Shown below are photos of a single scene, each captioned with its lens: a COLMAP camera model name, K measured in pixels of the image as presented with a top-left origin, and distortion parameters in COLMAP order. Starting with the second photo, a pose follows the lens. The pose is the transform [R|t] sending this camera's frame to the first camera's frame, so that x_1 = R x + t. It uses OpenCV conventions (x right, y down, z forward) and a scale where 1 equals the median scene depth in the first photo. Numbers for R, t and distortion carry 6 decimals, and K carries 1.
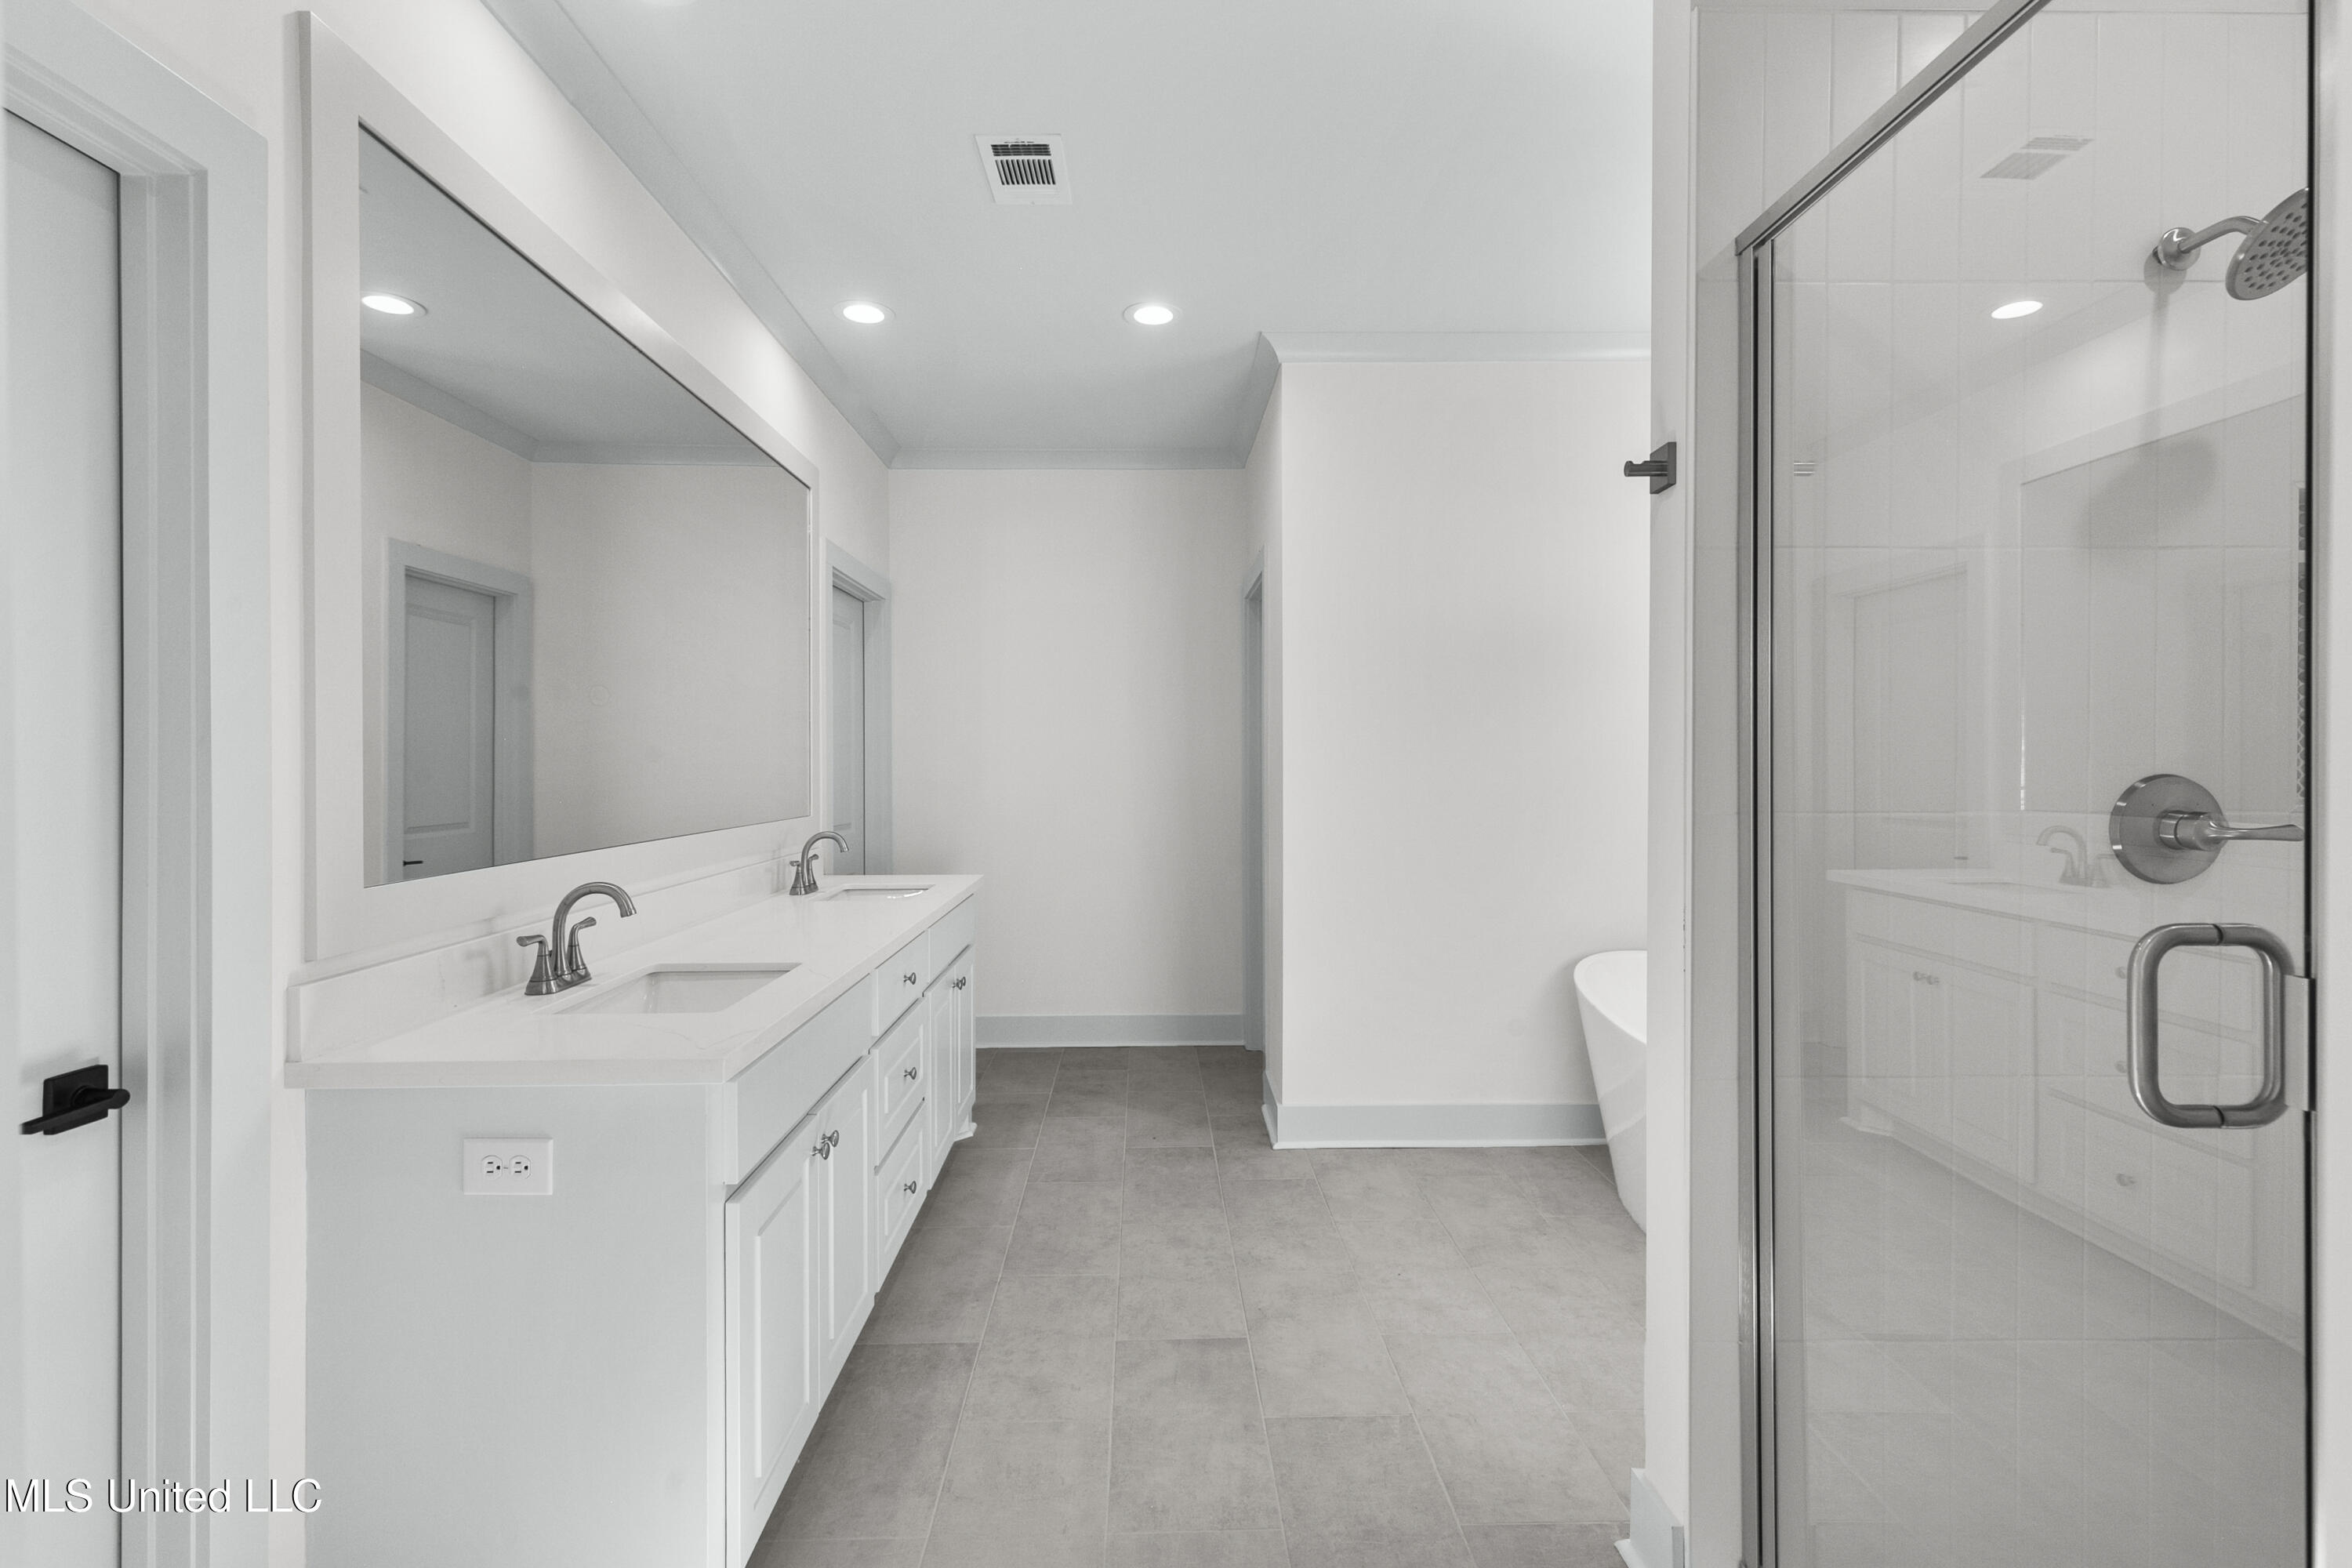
lens RADIAL K [[1070.5, 0, 1166.6], [0, 1070.5, 768.2], [0, 0, 1]] dist [0.006941, -0.000871]
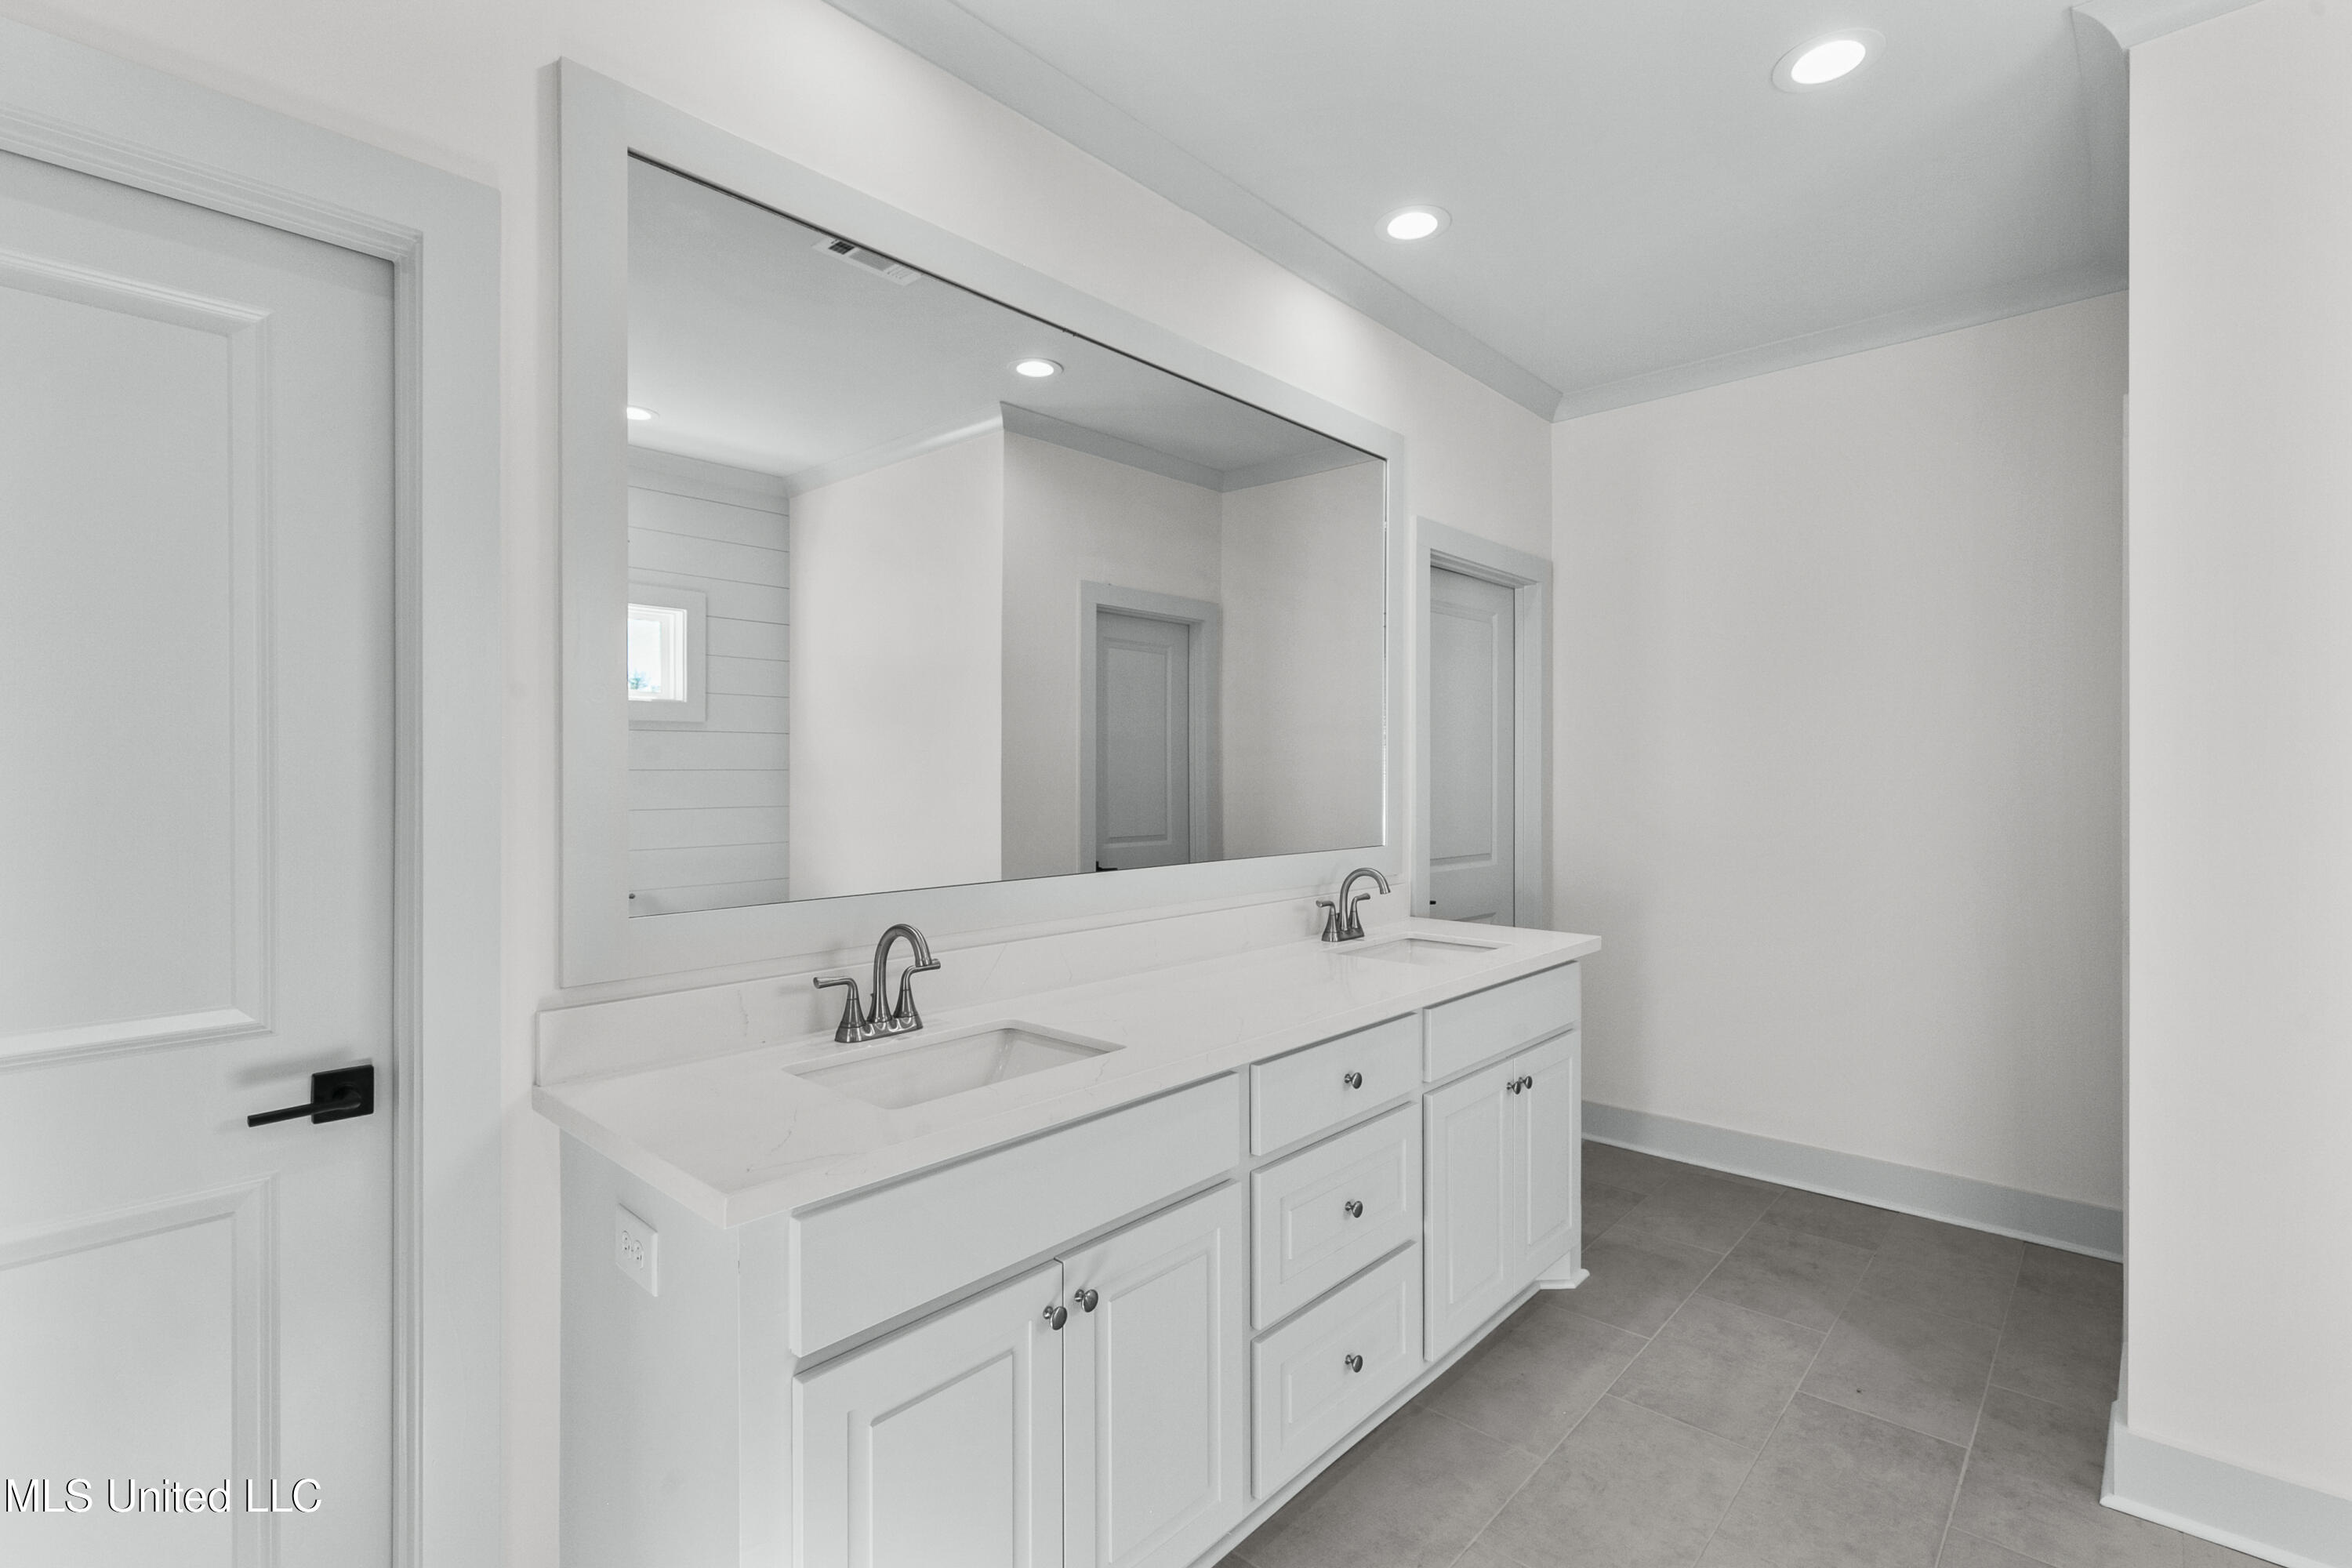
lens RADIAL K [[1070.5, 0, 1179.9], [0, 1070.5, 775.4], [0, 0, 1]] dist [0.006941, -0.000871]
pose [[0.722812, 0.002995, -0.691038, 0.136614], [-0.005439, 0.999984, -0.001355, -0.009532], [0.691023, 0.004738, 0.722817, 0.279349]]
